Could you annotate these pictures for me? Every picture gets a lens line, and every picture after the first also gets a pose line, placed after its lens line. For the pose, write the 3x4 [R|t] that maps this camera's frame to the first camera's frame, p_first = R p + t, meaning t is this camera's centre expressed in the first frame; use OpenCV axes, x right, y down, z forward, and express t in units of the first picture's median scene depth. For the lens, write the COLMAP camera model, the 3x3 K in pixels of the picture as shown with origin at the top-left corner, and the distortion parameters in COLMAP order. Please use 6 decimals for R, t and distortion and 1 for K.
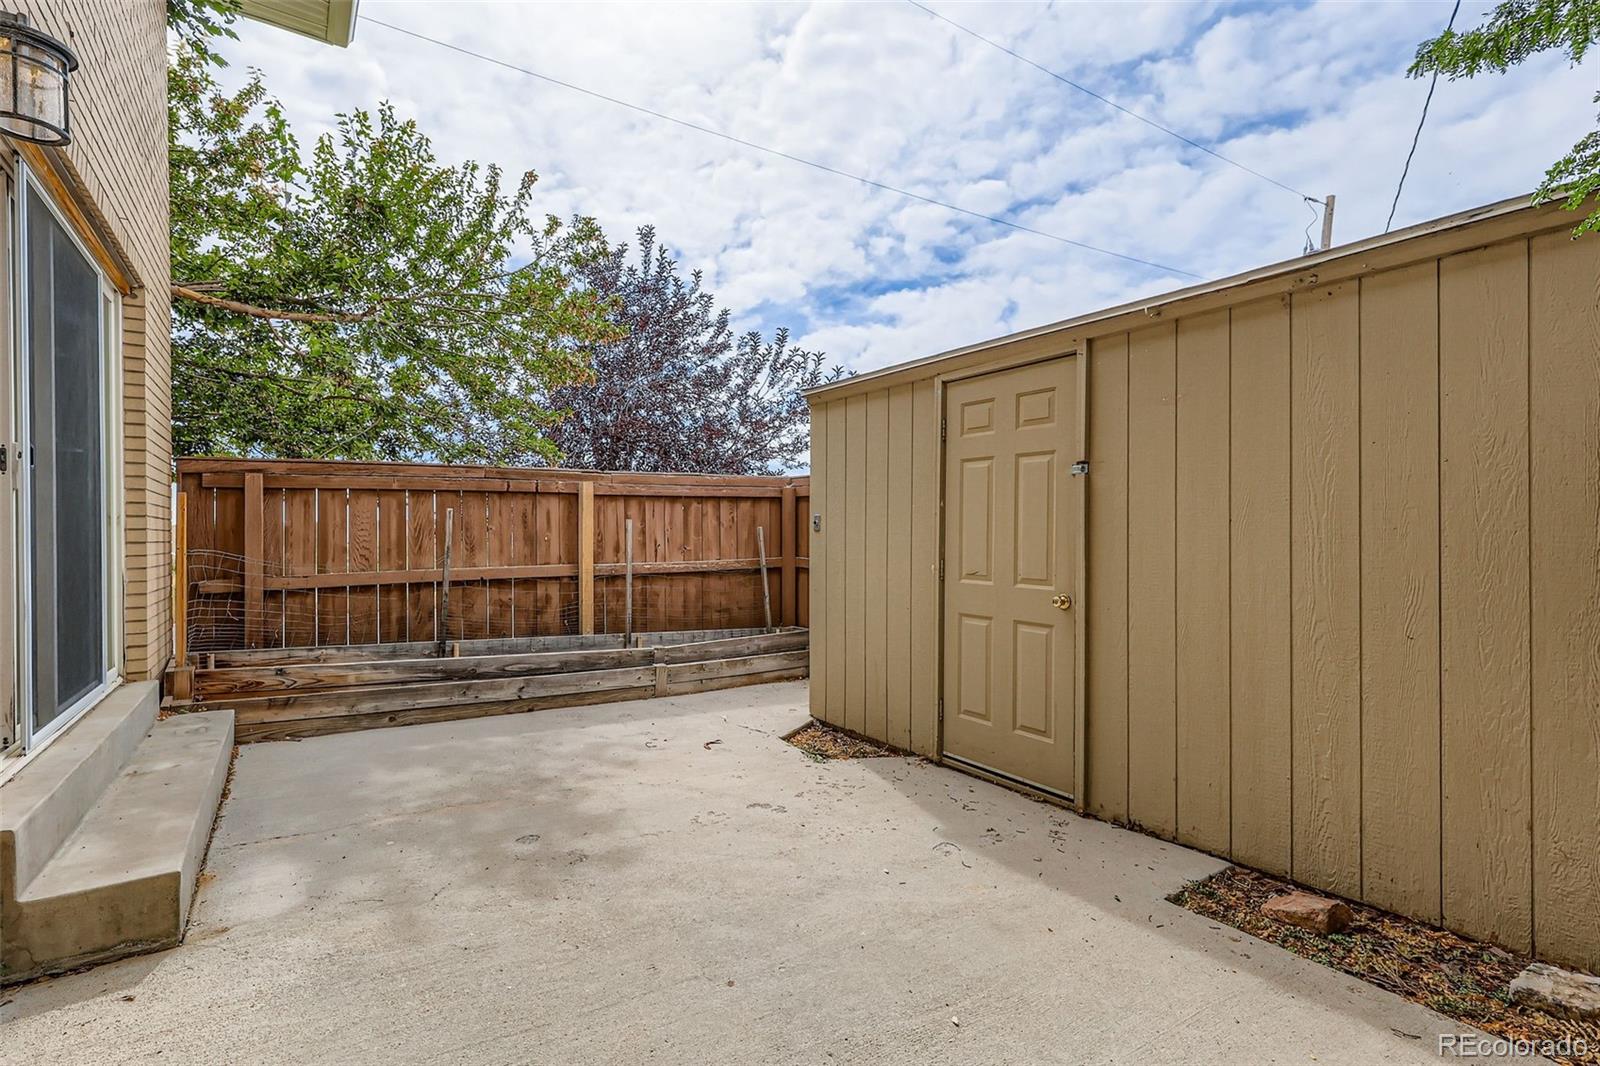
lens RADIAL K [[724.7, 0, 803.4], [0, 724.7, 530.6], [0, 0, 1]] dist [-0.000023, -0.000190]
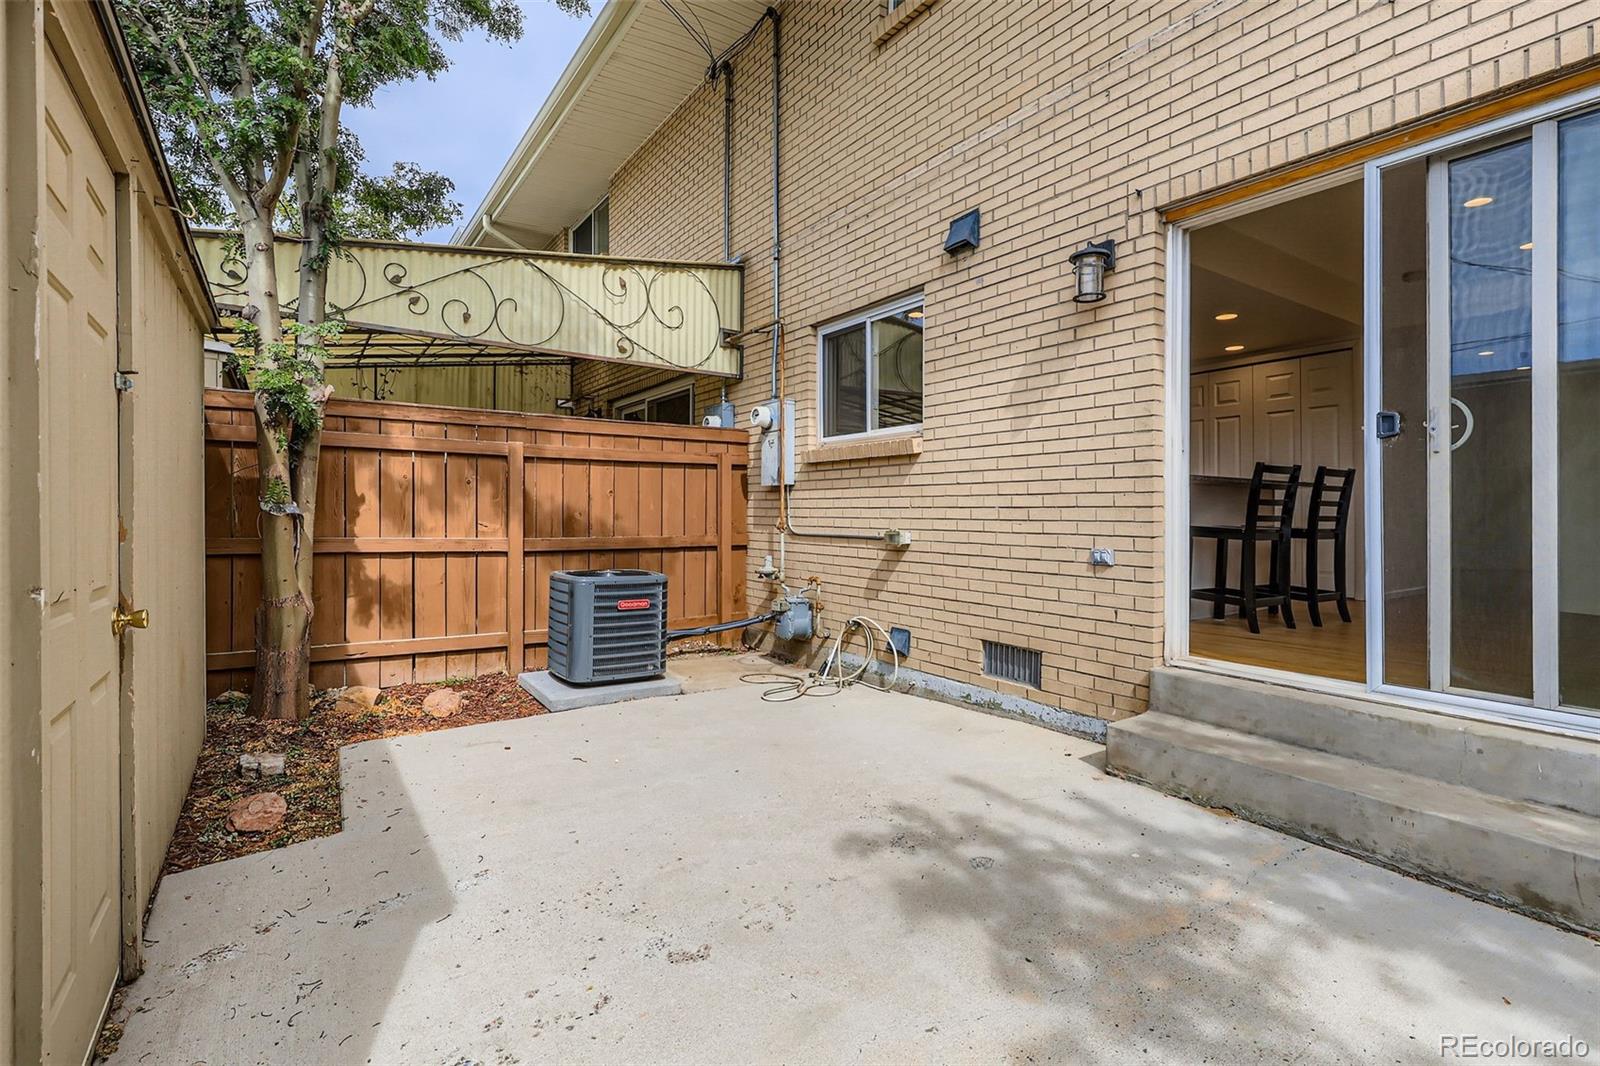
lens RADIAL K [[724.7, 0, 803.4], [0, 724.7, 530.6], [0, 0, 1]] dist [-0.000023, -0.000190]
pose [[-0.999962, 0.006621, -0.005740, -0.164697], [0.006503, 0.999772, 0.020360, 0.023400], [0.005874, 0.020322, -0.999776, 1.742359]]
